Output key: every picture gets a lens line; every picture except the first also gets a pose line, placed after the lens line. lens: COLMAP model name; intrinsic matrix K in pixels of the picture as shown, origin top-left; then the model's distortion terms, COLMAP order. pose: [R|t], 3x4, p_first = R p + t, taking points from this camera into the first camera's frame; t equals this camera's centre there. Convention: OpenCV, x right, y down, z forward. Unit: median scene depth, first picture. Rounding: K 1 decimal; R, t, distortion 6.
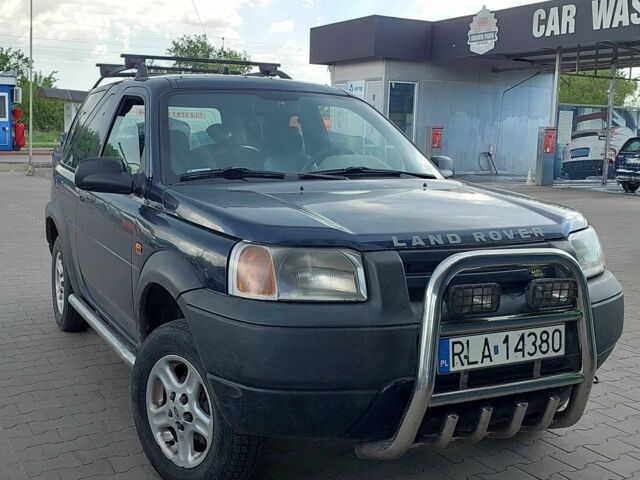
lens RADIAL K [[783.4, 0, 320.0], [0, 783.4, 240.0], [0, 0, 1]] dist [0.155661, -0.023683]
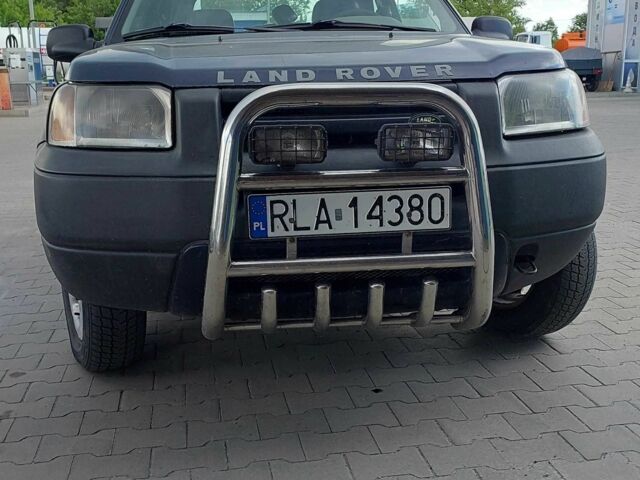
lens RADIAL K [[783.4, 0, 320.0], [0, 783.4, 240.0], [0, 0, 1]] dist [0.155661, -0.023683]
pose [[0.936396, 0.038541, -0.348822, 0.476203], [-0.012342, 0.996953, 0.077020, 0.103477], [0.350728, -0.067816, 0.934019, 0.260258]]
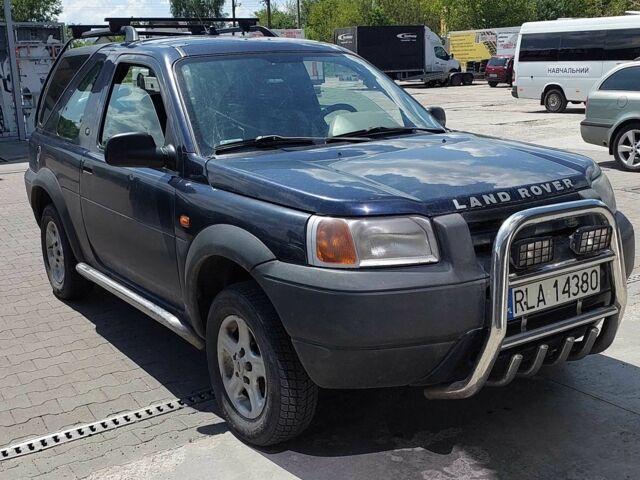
lens RADIAL K [[783.4, 0, 320.0], [0, 783.4, 240.0], [0, 0, 1]] dist [0.155661, -0.023683]
pose [[0.990084, -0.078399, 0.116565, -0.221083], [0.067499, 0.993216, 0.094686, -0.064850], [-0.123198, -0.085879, 0.988659, -0.063936]]
